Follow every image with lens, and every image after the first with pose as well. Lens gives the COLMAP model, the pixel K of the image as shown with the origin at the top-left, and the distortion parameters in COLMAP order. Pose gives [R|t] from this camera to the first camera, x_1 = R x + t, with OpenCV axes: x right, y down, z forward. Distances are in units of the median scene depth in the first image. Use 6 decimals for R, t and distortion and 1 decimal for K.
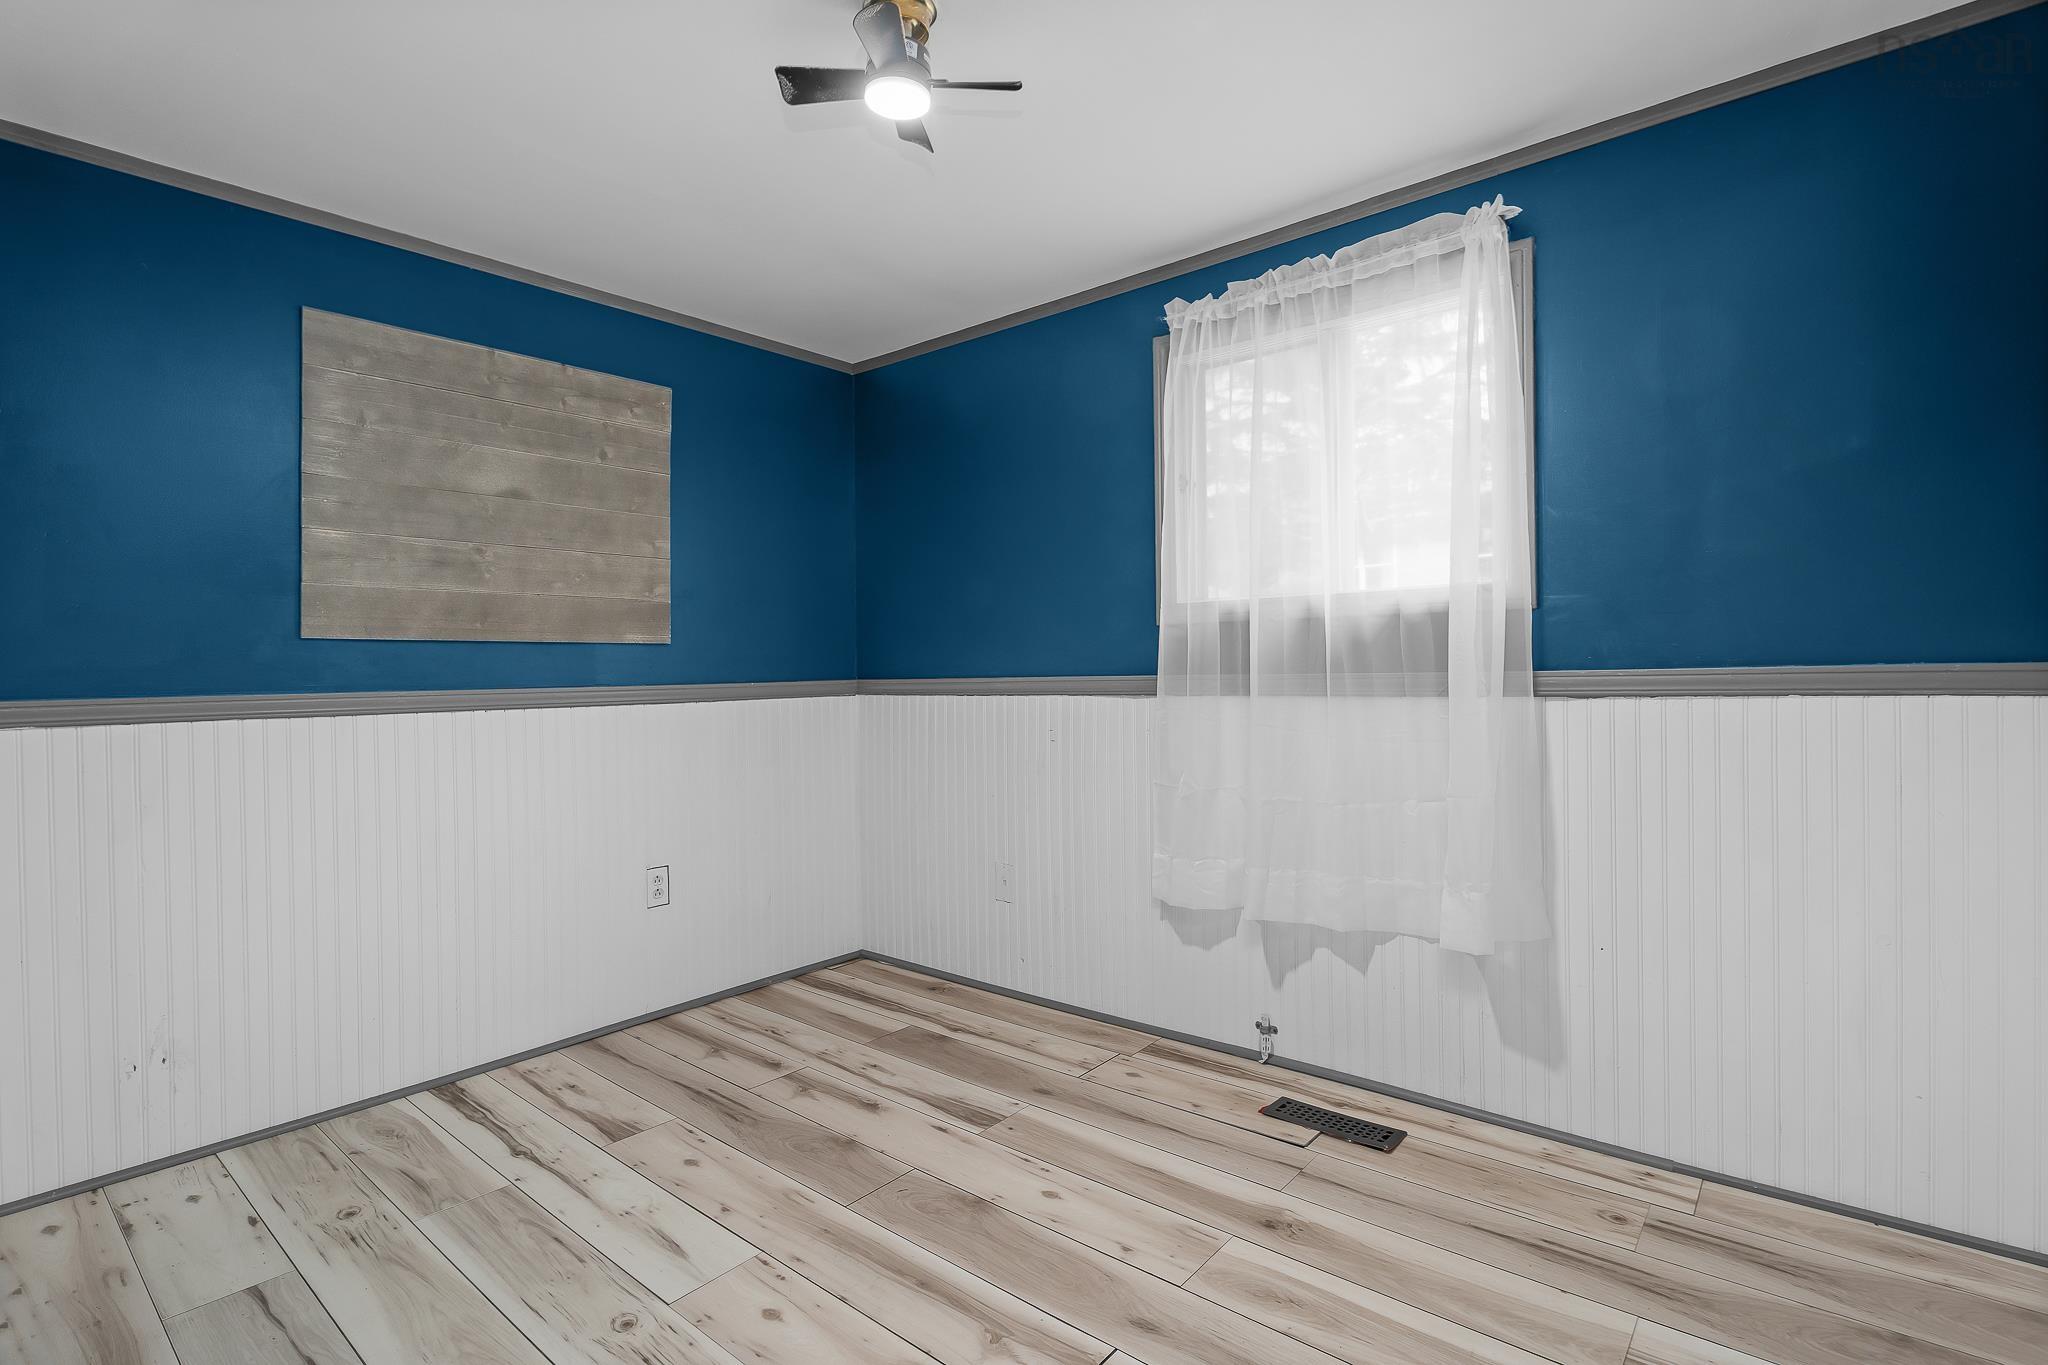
lens RADIAL K [[990.2, 0, 1021.6], [0, 990.2, 676.7], [0, 0, 1]] dist [-0.015103, 0.003067]
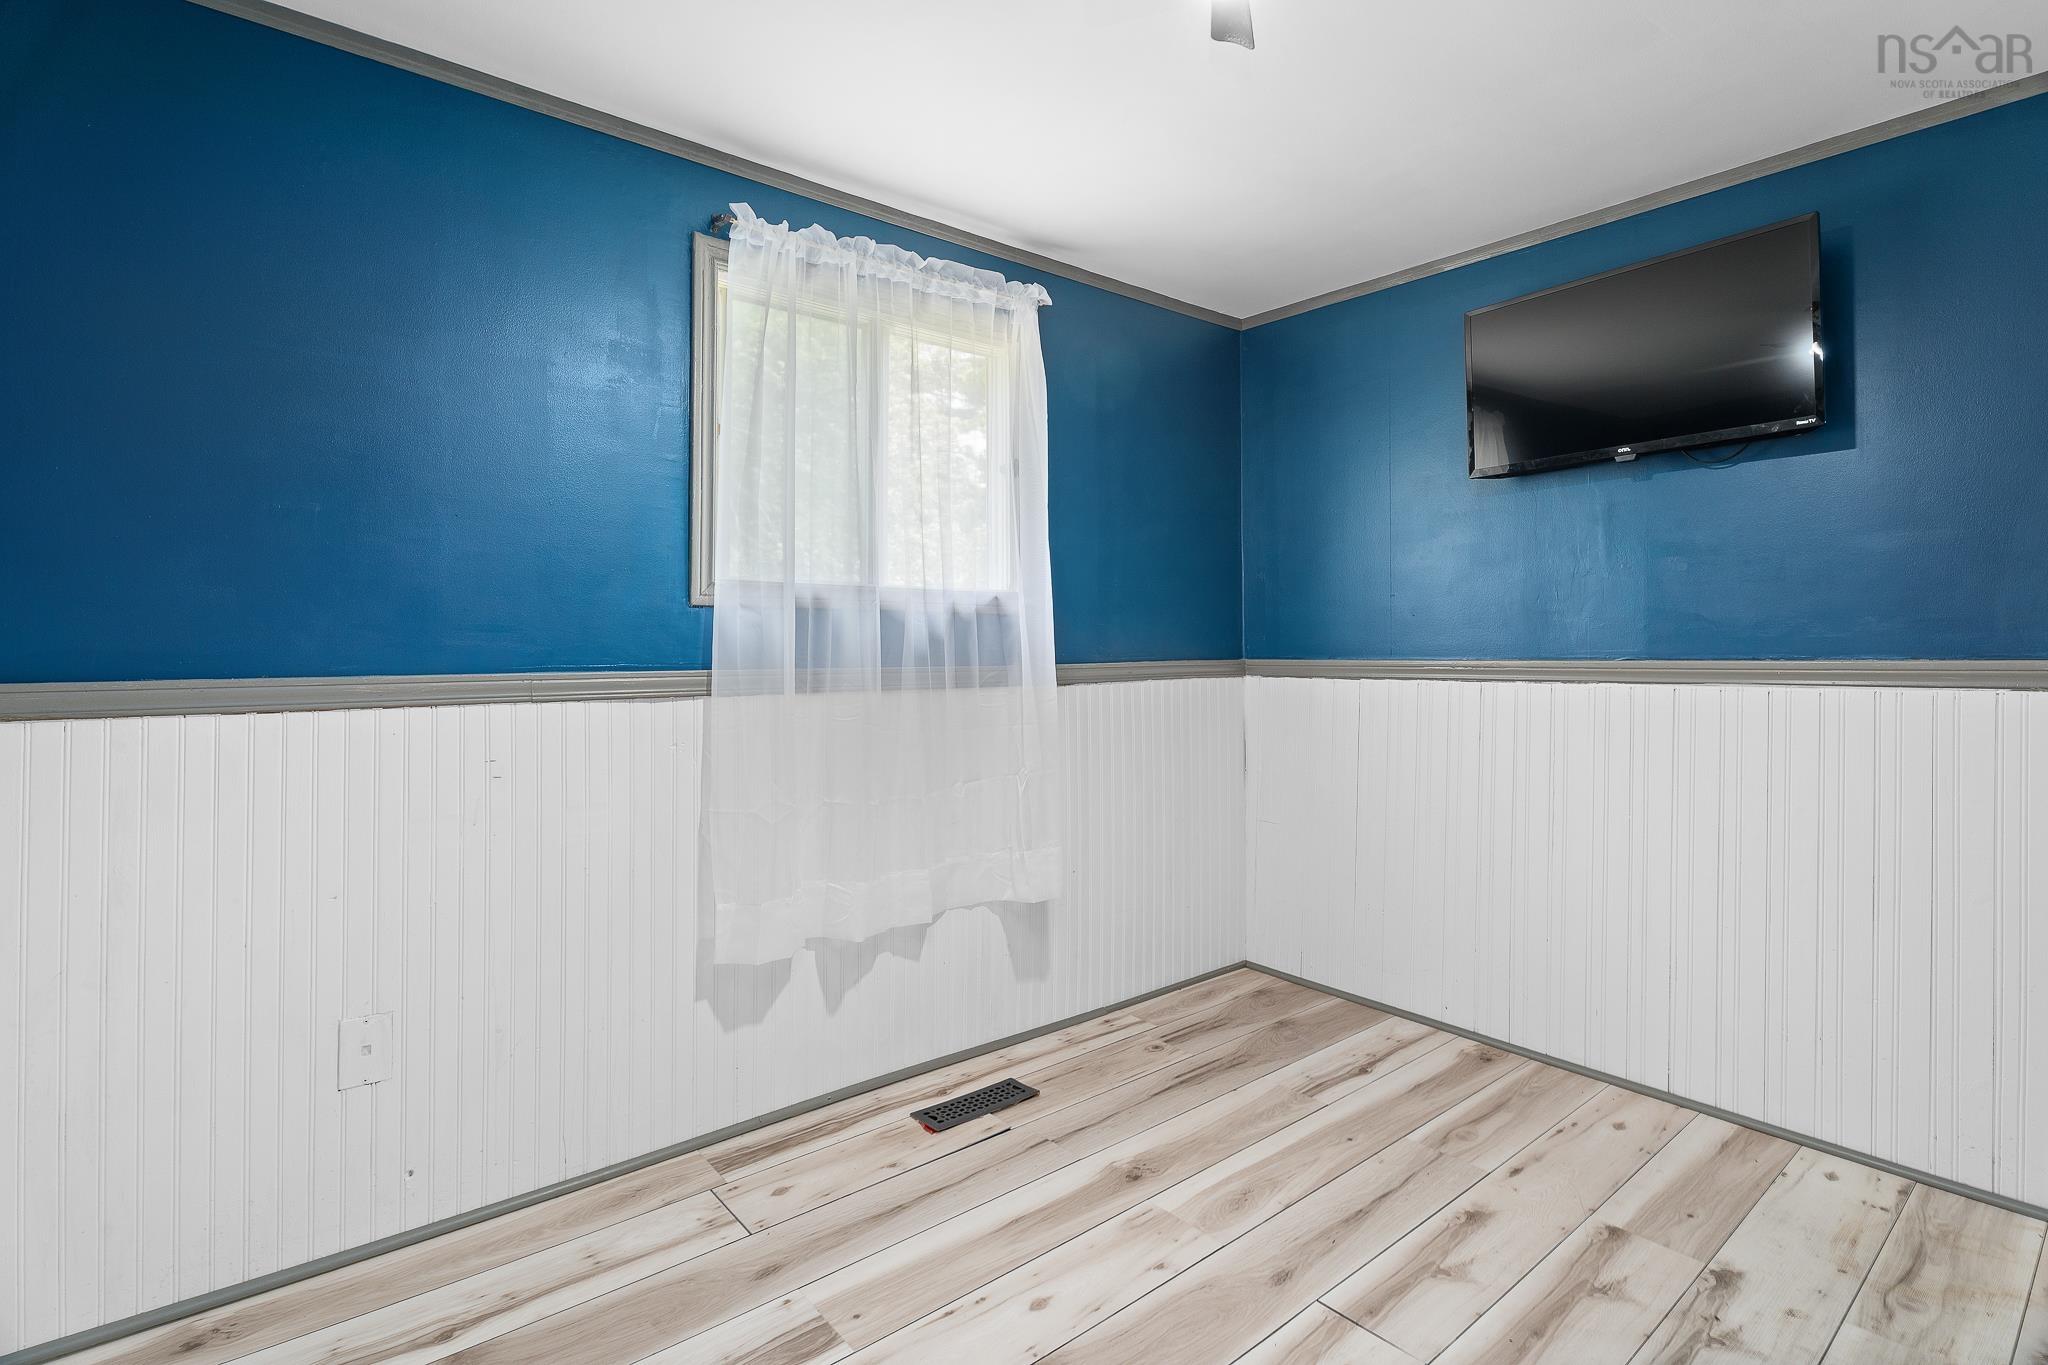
lens RADIAL K [[990.2, 0, 1013.1], [0, 990.2, 639.3], [0, 0, 1]] dist [-0.015103, 0.003067]
pose [[0.171603, 0.028576, 0.984752, -0.708088], [0.009106, 0.999491, -0.030591, -0.000062], [-0.985124, 0.014217, 0.171255, 0.781256]]
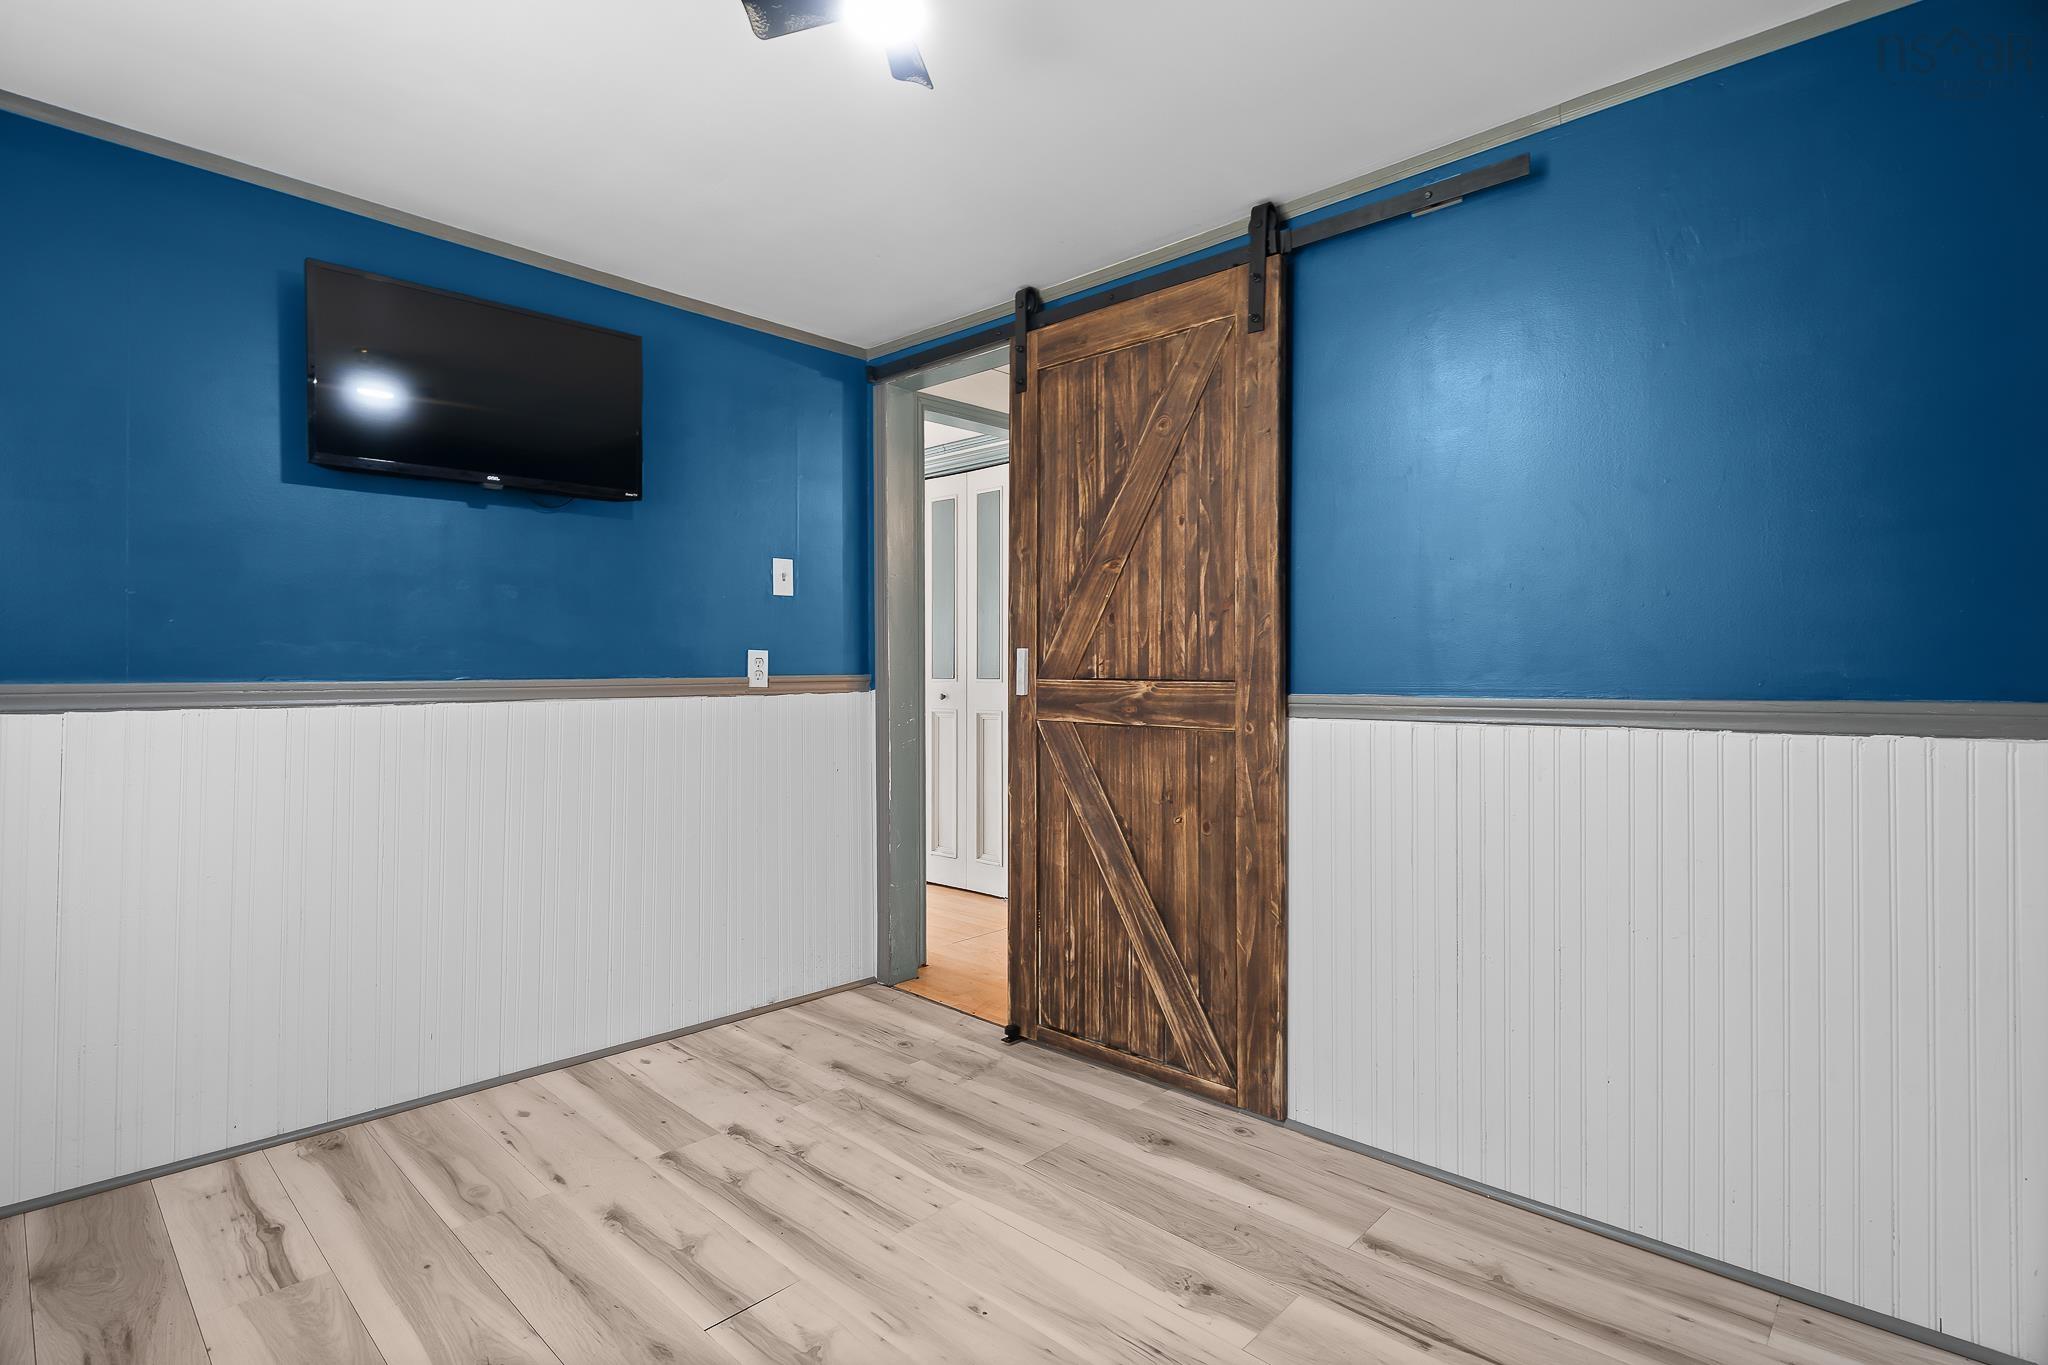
lens RADIAL K [[990.2, 0, 1022.0], [0, 990.2, 676.2], [0, 0, 1]] dist [-0.015103, 0.003067]
pose [[-0.999037, 0.021179, 0.038431, -0.202068], [0.021743, 0.999661, 0.014315, -0.010529], [-0.038114, 0.015137, -0.999159, 1.390987]]
